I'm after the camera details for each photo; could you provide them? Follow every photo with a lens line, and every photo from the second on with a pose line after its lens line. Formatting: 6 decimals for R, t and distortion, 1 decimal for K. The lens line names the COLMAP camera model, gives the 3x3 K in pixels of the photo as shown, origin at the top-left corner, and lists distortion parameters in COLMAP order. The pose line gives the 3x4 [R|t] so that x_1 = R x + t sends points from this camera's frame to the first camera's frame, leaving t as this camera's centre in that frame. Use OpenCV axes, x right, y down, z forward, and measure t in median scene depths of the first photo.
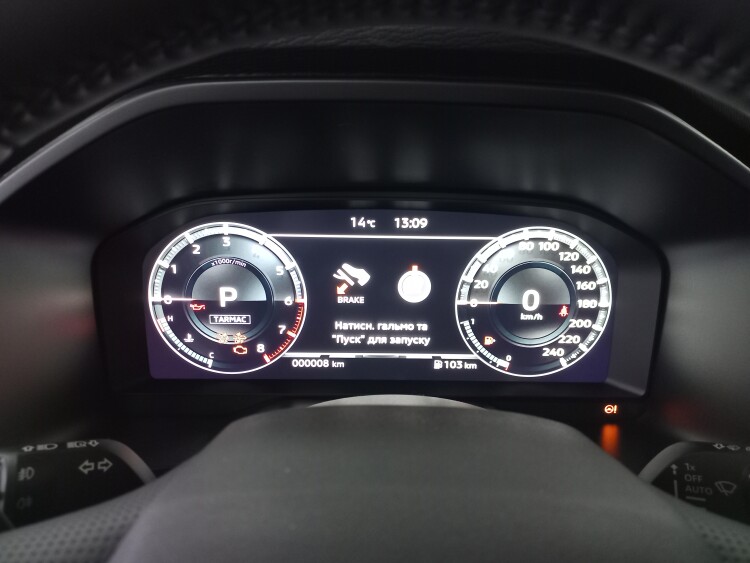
lens RADIAL K [[538.4, 0, 382.9], [0, 538.4, 285.4], [0, 0, 1]] dist [0.054776, -0.032294]
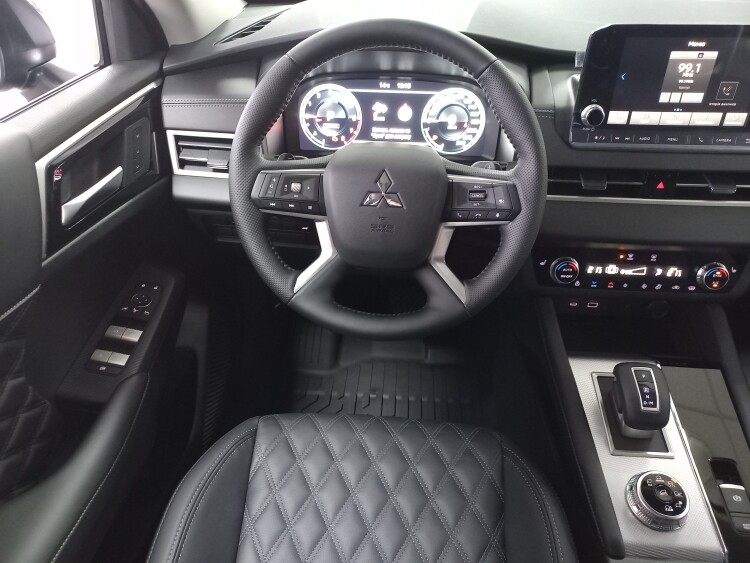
lens RADIAL K [[538.4, 0, 377.4], [0, 538.4, 287.3], [0, 0, 1]] dist [0.054776, -0.032294]
pose [[0.997724, 0.038695, -0.055219, 0.100433], [-0.021276, 0.957773, 0.286738, 0.057073], [0.063983, -0.284910, 0.956416, -1.615550]]
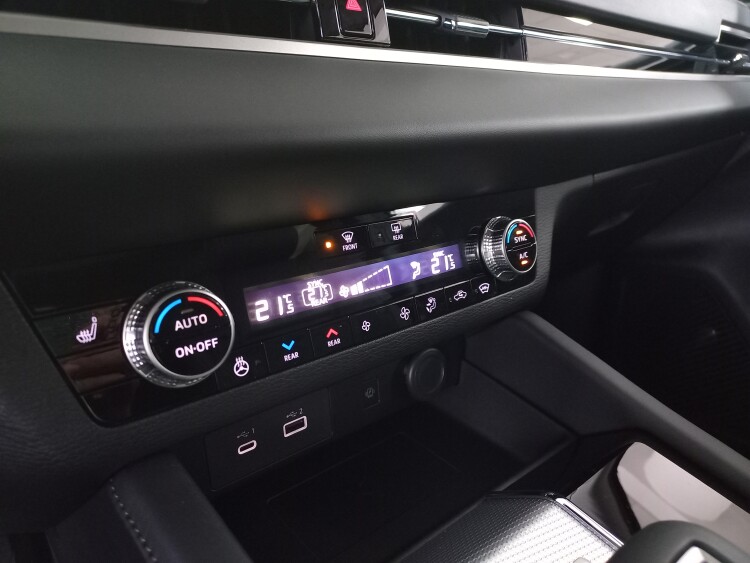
lens RADIAL K [[538.4, 0, 376.7], [0, 538.4, 280.8], [0, 0, 1]] dist [0.054776, -0.032294]
pose [[0.760252, -0.204805, 0.616500, 0.595898], [0.218627, 0.974310, 0.054067, 0.619248], [-0.611735, 0.093678, 0.785496, 0.135914]]
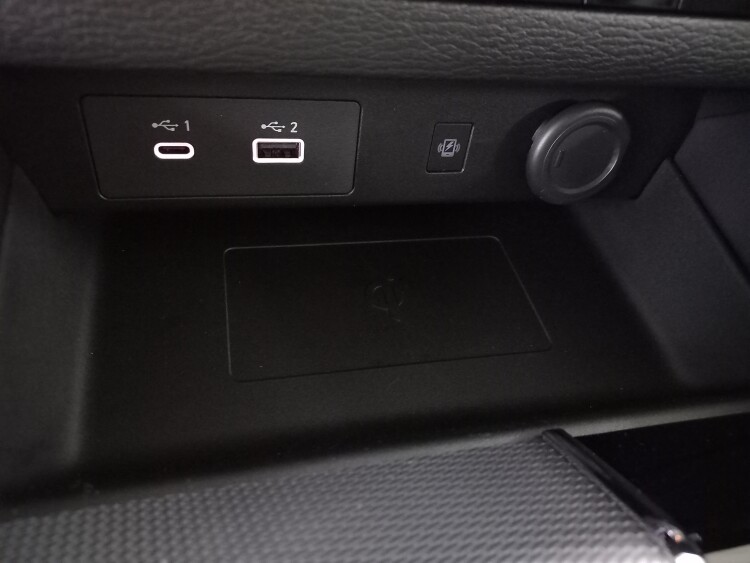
lens RADIAL K [[538.4, 0, 389.9], [0, 538.4, 295.9], [0, 0, 1]] dist [0.054776, -0.032294]
pose [[0.969169, -0.072633, 0.235447, 0.978746], [-0.046608, 0.884271, 0.464642, 0.760954], [-0.241947, -0.461290, 0.853623, 0.452386]]
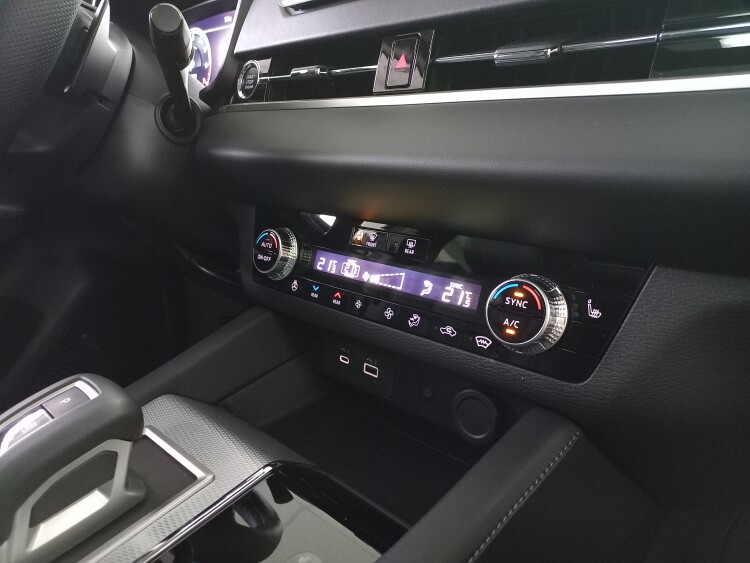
lens RADIAL K [[538.4, 0, 375.3], [0, 538.4, 285.5], [0, 0, 1]] dist [0.054776, -0.032294]
pose [[0.720313, 0.178112, -0.670392, 1.822121], [-0.230141, 0.973092, 0.011256, 0.670760], [0.654358, 0.146177, 0.741921, 0.011906]]
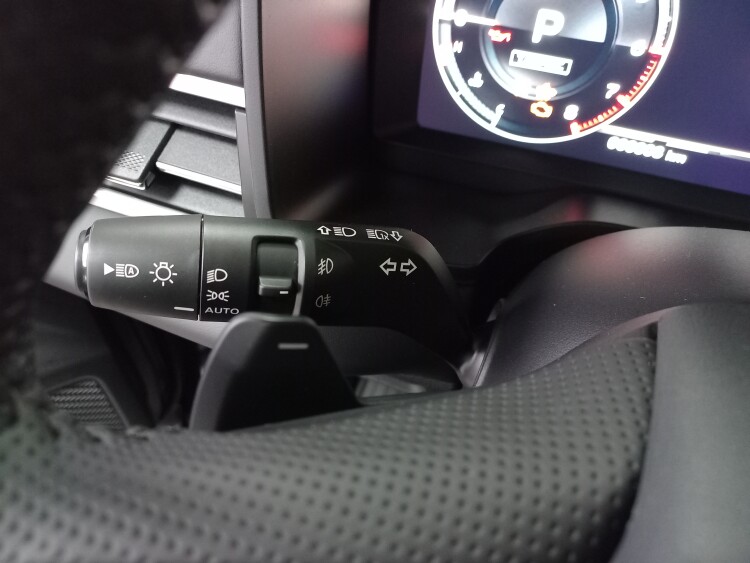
lens RADIAL K [[556.5, 0, 373.1], [0, 556.5, 279.5], [0, 0, 1]] dist [-0.024061, 0.001522]
pose [[0.935978, 0.260548, -0.236769, -0.245051], [-0.119487, 0.867706, 0.482502, -0.011206], [0.331161, -0.423321, 0.843286, 0.224627]]
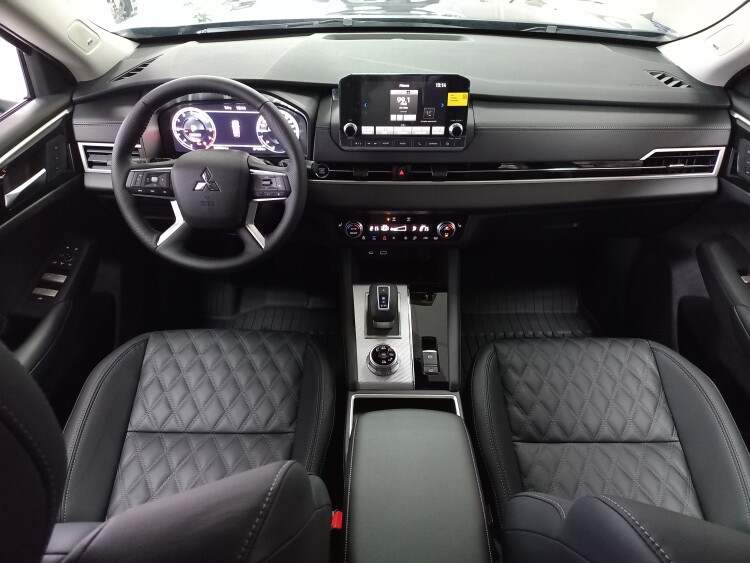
lens RADIAL K [[538.4, 0, 374.1], [0, 538.4, 288.3], [0, 0, 1]] dist [0.054776, -0.032294]
pose [[0.999932, 0.004175, -0.010884, 0.983778], [-0.000436, 0.946411, 0.322965, -0.145296], [0.011649, -0.322939, 0.946348, -2.835410]]
